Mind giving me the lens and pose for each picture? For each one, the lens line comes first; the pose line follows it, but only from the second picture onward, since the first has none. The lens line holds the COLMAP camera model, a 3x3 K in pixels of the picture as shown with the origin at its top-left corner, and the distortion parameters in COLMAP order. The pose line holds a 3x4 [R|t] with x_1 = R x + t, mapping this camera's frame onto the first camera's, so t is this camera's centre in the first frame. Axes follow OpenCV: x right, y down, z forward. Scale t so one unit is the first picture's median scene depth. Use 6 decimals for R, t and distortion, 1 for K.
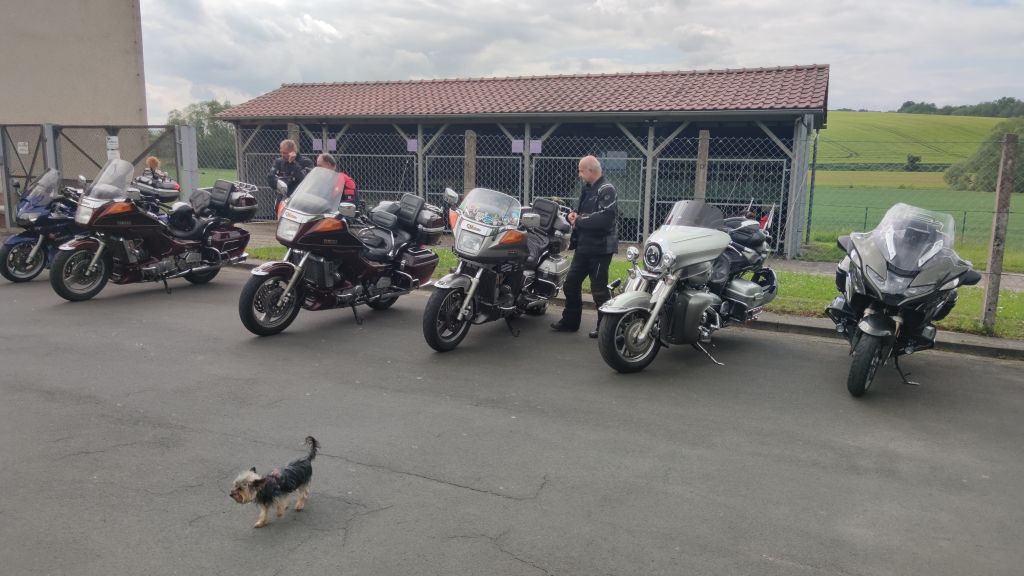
lens RADIAL K [[784.7, 0, 492.8], [0, 784.7, 279.1], [0, 0, 1]] dist [0.076153, -0.055476]
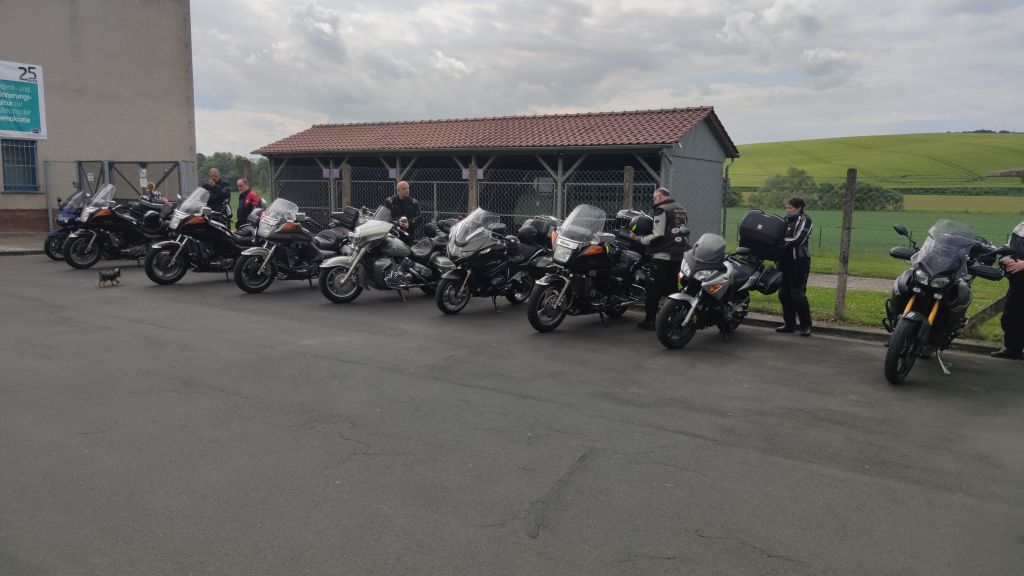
lens RADIAL K [[784.7, 0, 508.6], [0, 784.7, 286.3], [0, 0, 1]] dist [0.076153, -0.055476]
pose [[0.988573, 0.013692, -0.150121, 0.406478], [-0.017615, 0.999536, -0.024838, 0.059751], [0.149711, 0.027198, 0.988356, -0.334659]]
